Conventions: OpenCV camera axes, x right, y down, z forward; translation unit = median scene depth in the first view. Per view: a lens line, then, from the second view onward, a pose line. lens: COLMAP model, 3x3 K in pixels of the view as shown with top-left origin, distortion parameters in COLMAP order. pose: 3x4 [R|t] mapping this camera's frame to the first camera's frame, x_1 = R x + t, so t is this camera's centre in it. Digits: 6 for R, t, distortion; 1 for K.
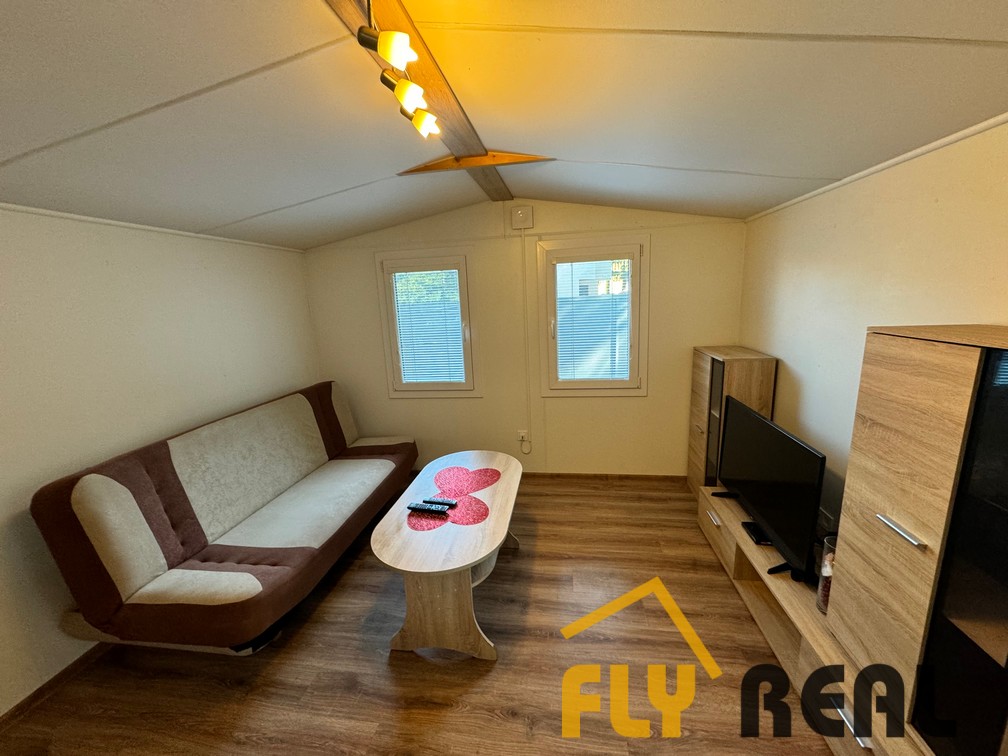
lens RADIAL K [[399.5, 0, 505.1], [0, 399.5, 375.3], [0, 0, 1]] dist [-0.000709, 0.000146]
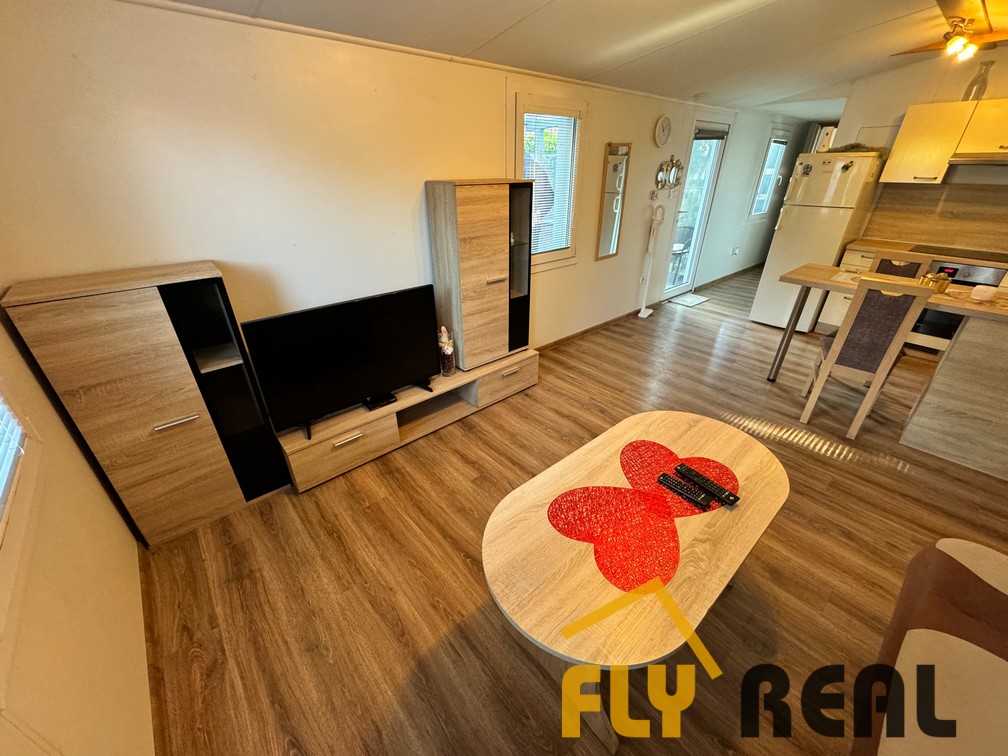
lens RADIAL K [[399.5, 0, 506.7], [0, 399.5, 375.9], [0, 0, 1]] dist [-0.000709, 0.000146]
pose [[-0.764446, -0.262969, 0.588616, -0.203706], [0.159241, 0.807714, 0.567662, -0.179221], [-0.624711, 0.527679, -0.575579, 1.062919]]
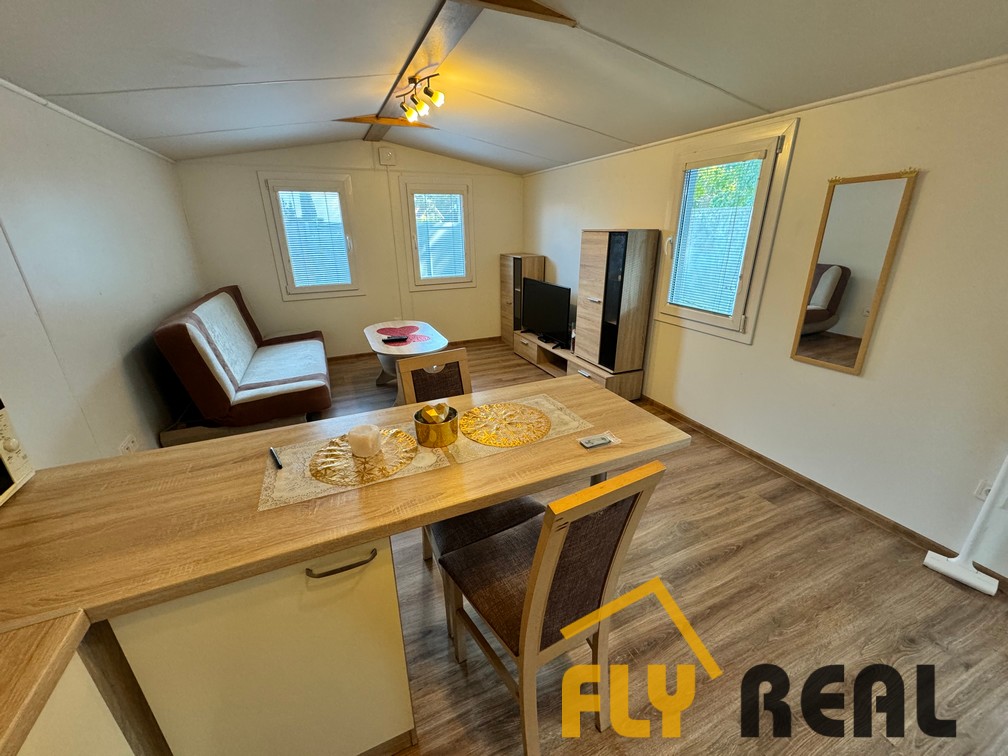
lens RADIAL K [[399.5, 0, 503.7], [0, 399.5, 374.7], [0, 0, 1]] dist [-0.000709, 0.000146]
pose [[0.843102, -0.151608, 0.515941, -0.498353], [0.076765, 0.983541, 0.163569, 0.168687], [-0.532247, -0.098299, 0.840863, -0.499613]]
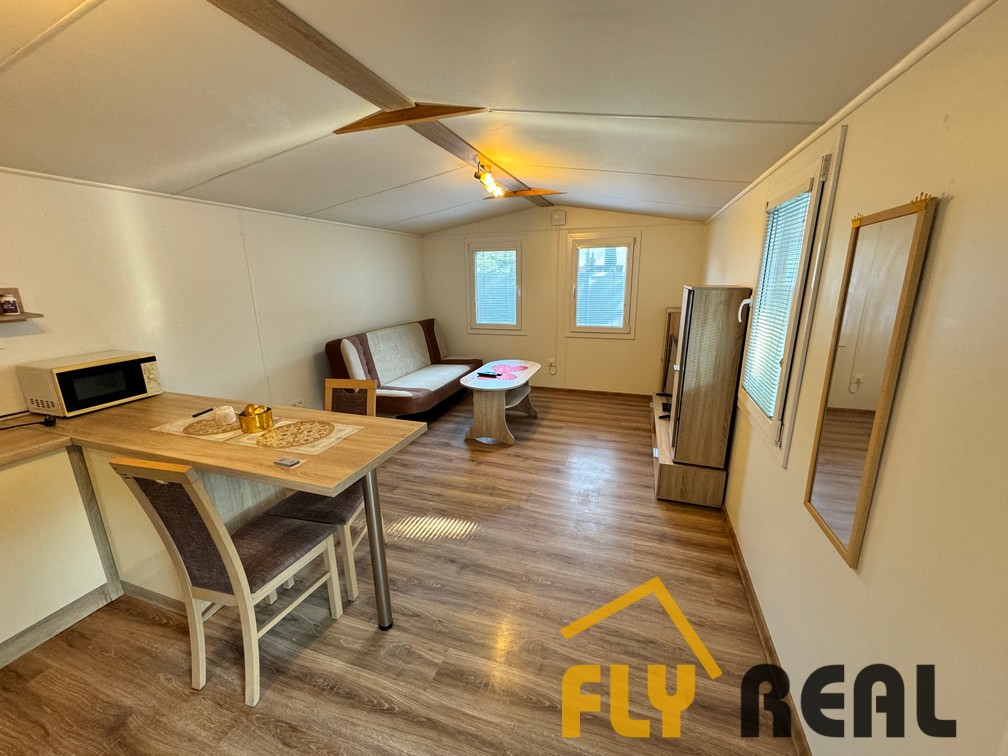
lens RADIAL K [[399.5, 0, 504.1], [0, 399.5, 374.6], [0, 0, 1]] dist [-0.000709, 0.000146]
pose [[0.983346, 0.076937, -0.164658, 0.153108], [-0.068055, 0.995940, 0.058928, 0.150790], [0.168523, -0.046741, 0.984589, -0.665920]]
